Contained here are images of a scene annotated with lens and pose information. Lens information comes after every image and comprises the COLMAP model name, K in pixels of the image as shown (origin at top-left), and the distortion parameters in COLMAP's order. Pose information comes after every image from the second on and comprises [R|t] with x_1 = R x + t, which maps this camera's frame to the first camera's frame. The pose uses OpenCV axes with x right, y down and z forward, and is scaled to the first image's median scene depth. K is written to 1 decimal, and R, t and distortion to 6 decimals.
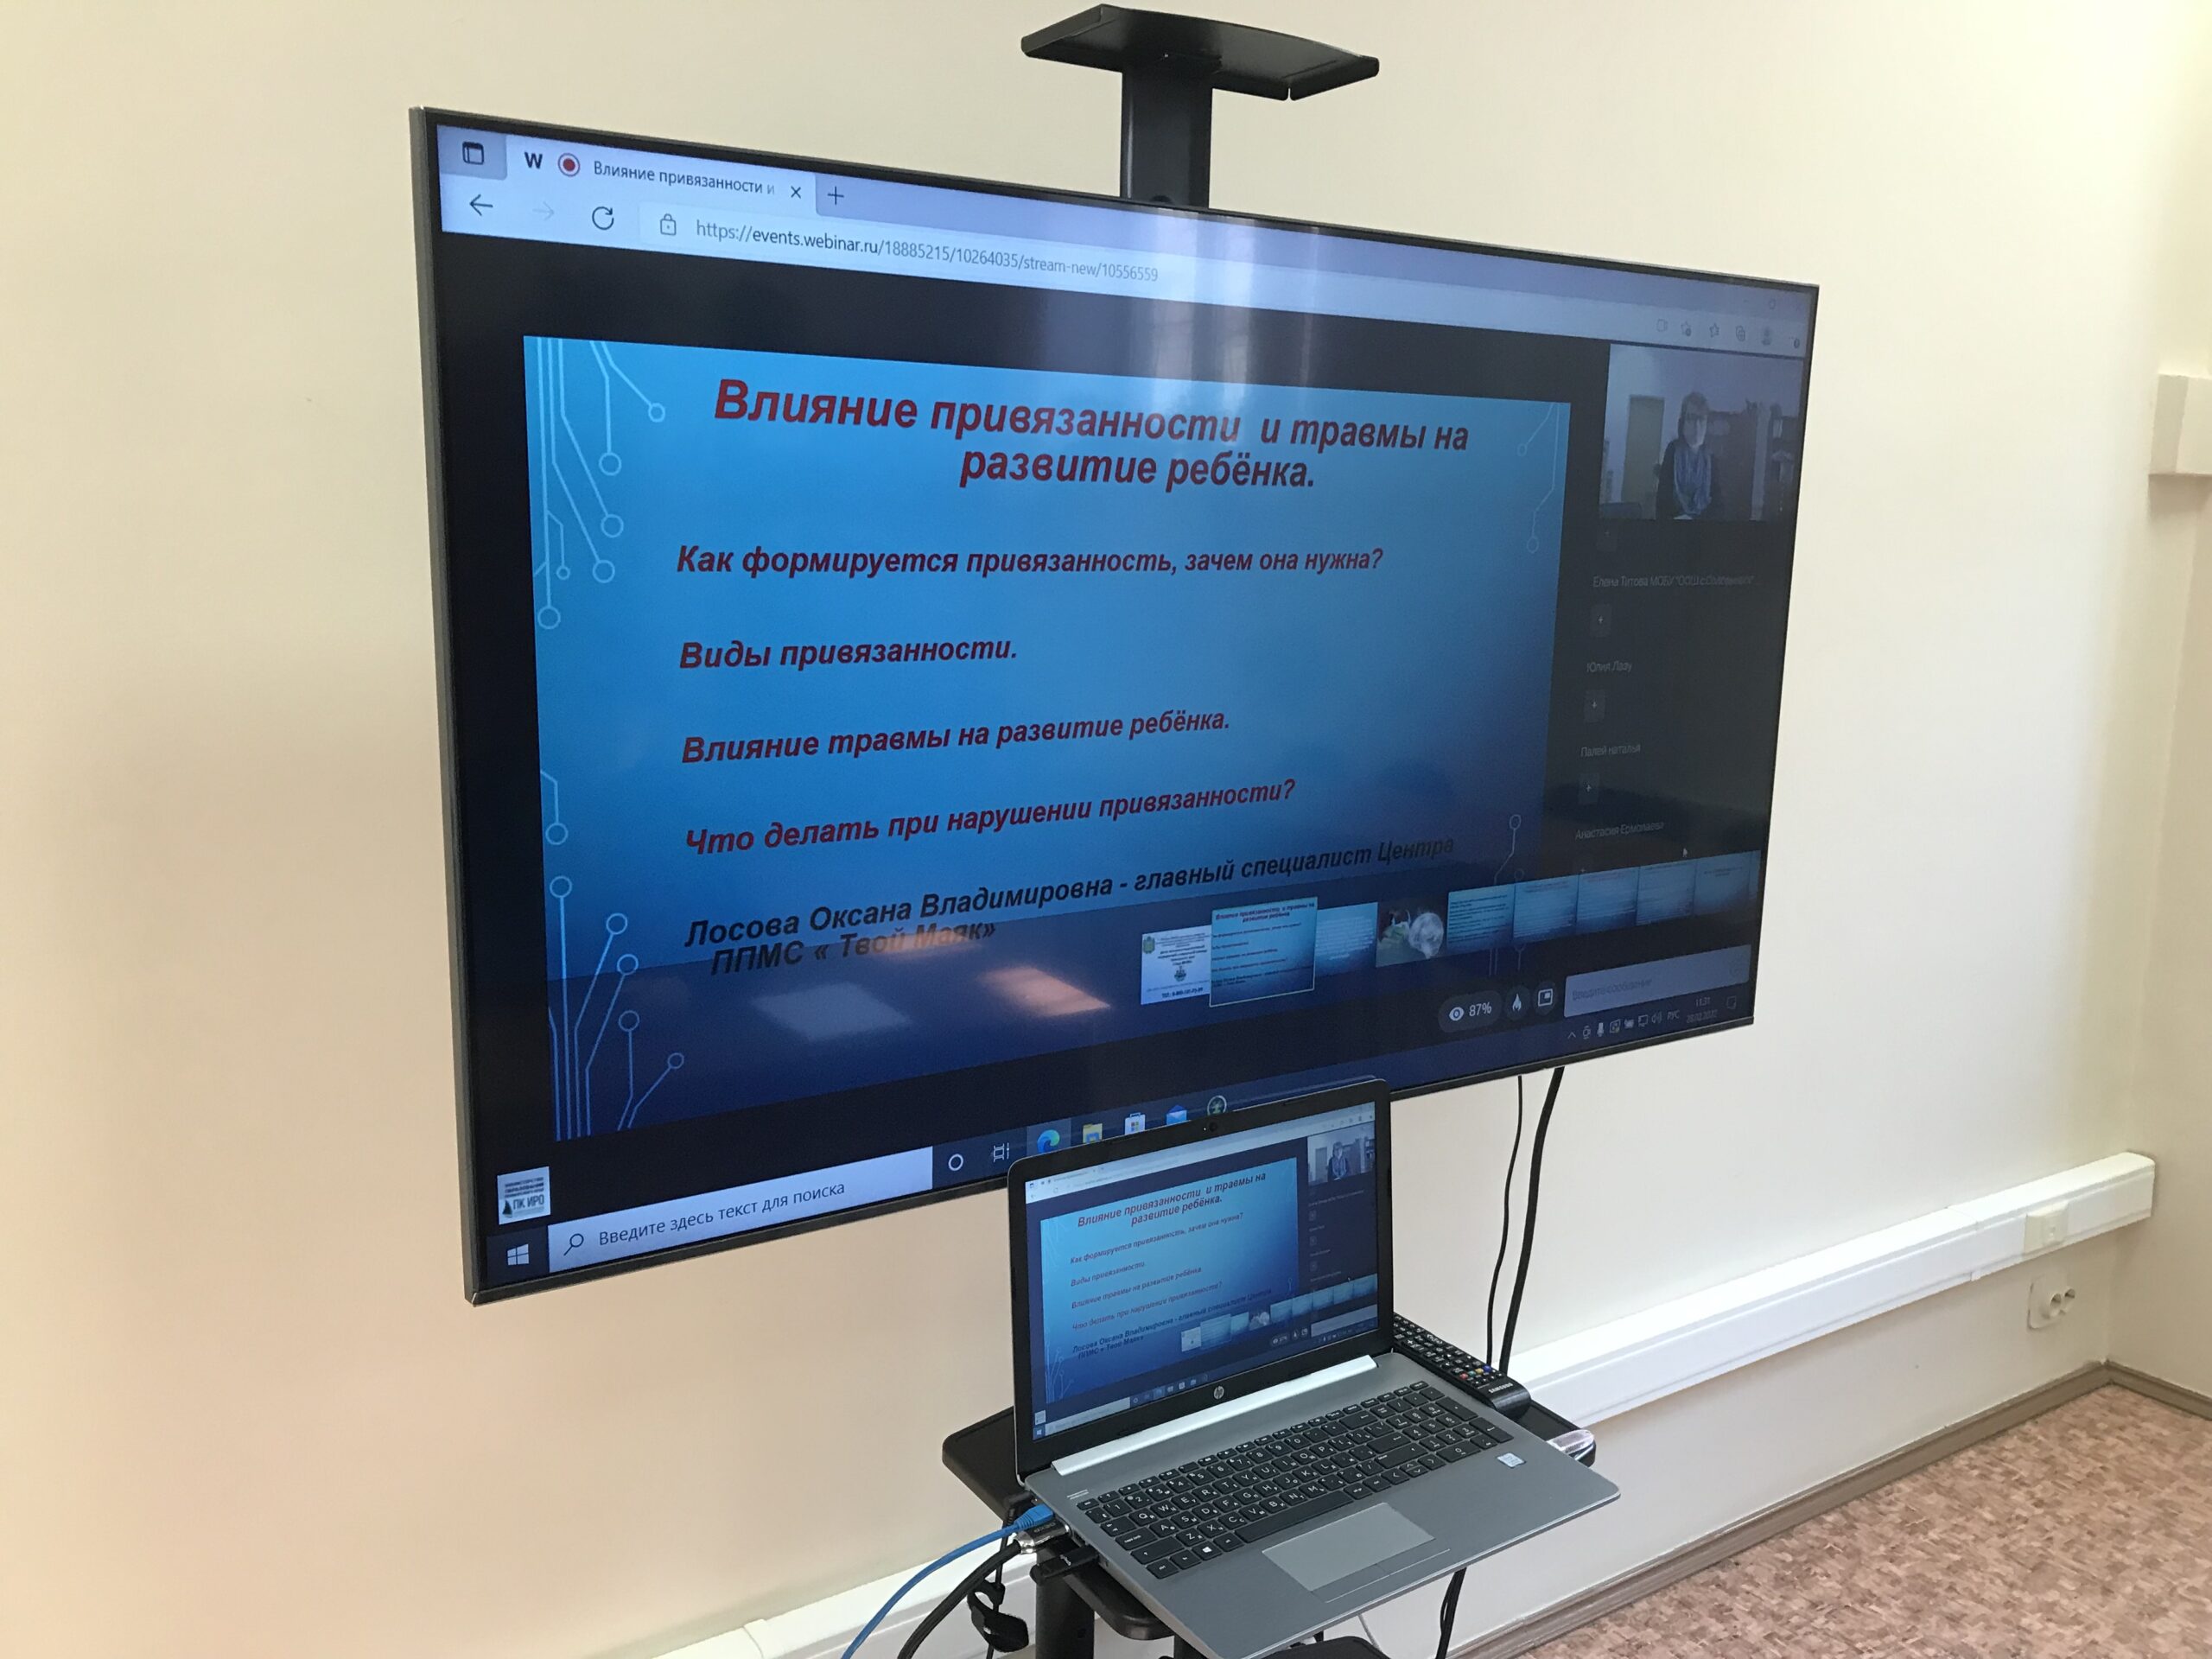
lens RADIAL K [[1811.6, 0, 1124.5], [0, 1811.6, 809.5], [0, 0, 1]] dist [0.039957, -0.038590]
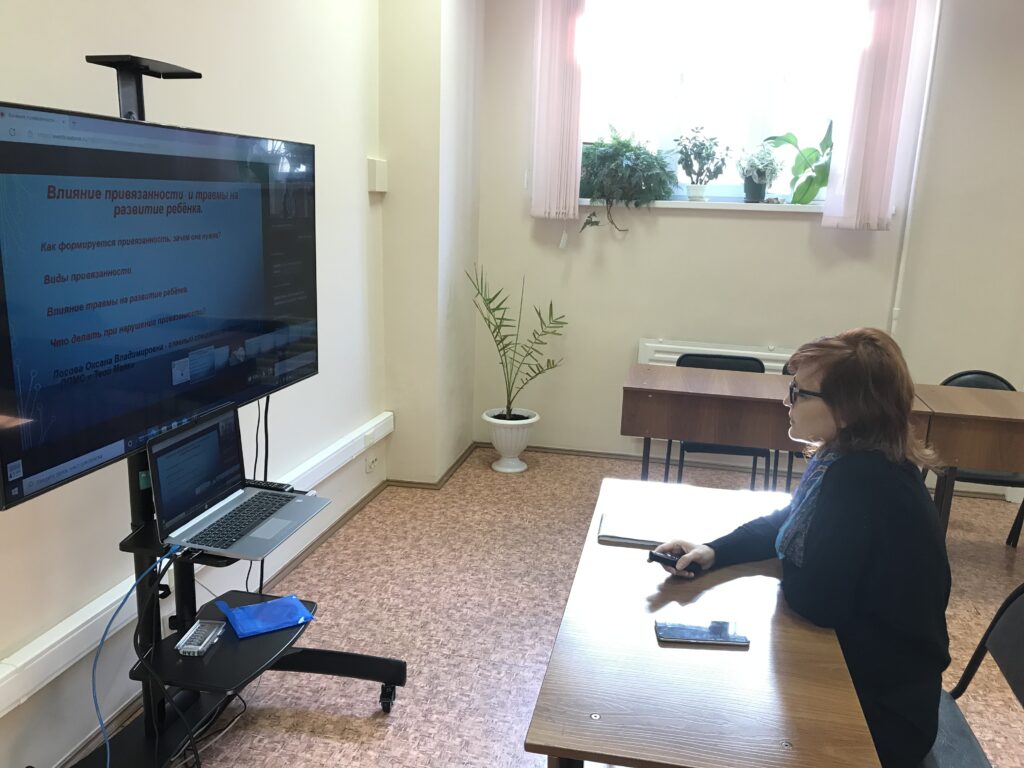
lens RADIAL K [[838.6, 0, 513.0], [0, 838.6, 383.3], [0, 0, 1]] dist [0.039957, -0.038590]
pose [[0.730098, -0.149657, 0.666754, -0.503057], [0.099986, 0.988618, 0.112416, 0.002000], [-0.675988, -0.015408, 0.736751, -0.420125]]
